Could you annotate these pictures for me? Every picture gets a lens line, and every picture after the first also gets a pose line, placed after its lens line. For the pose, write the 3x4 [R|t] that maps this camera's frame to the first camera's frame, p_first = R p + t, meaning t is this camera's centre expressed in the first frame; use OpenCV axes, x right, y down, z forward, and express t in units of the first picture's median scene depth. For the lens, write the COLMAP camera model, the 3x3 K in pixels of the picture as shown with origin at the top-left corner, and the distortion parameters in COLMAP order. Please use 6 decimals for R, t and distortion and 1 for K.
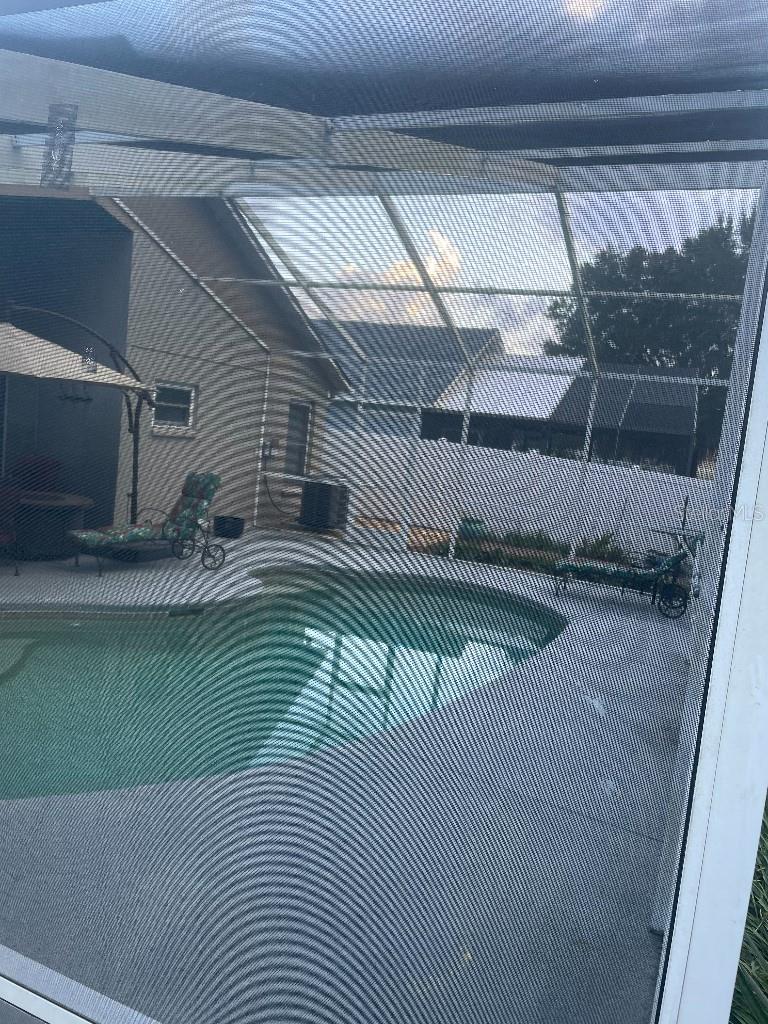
lens RADIAL K [[770.6, 0, 380.2], [0, 770.6, 505.3], [0, 0, 1]] dist [0.051526, -0.057046]
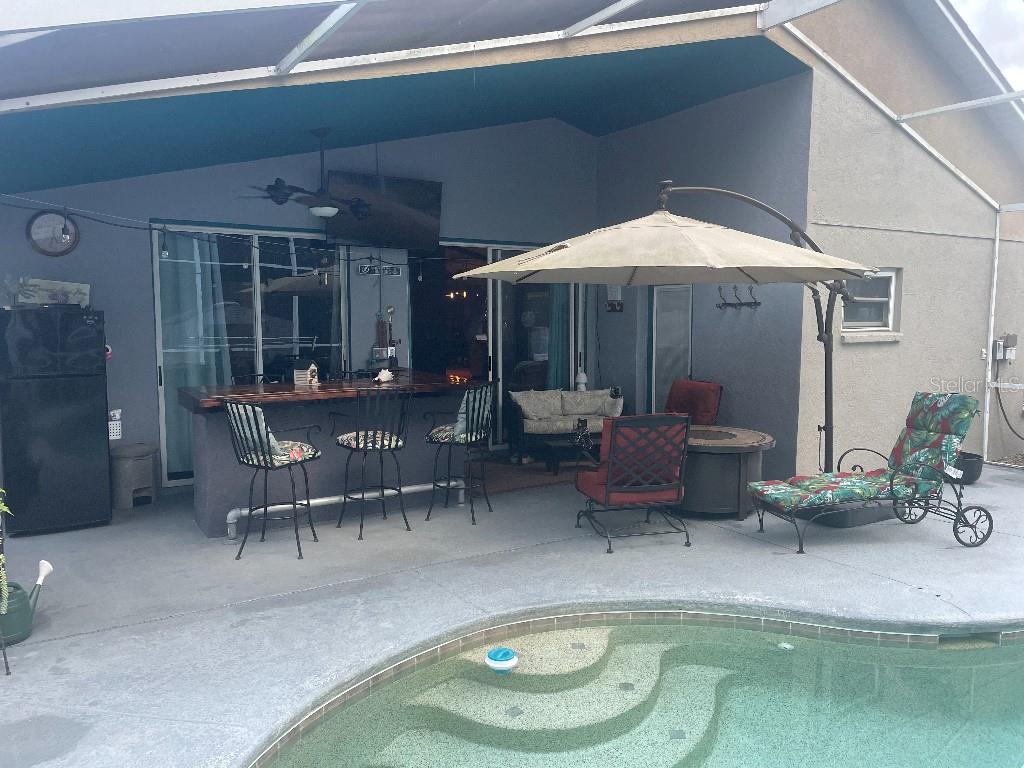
lens RADIAL K [[770.6, 0, 511.8], [0, 770.6, 383.4], [0, 0, 1]] dist [0.051526, -0.057046]
pose [[0.821300, -0.050570, -0.568250, -0.157490], [0.025373, 0.998316, -0.052171, -0.025728], [0.569931, 0.028430, 0.821200, 0.260111]]
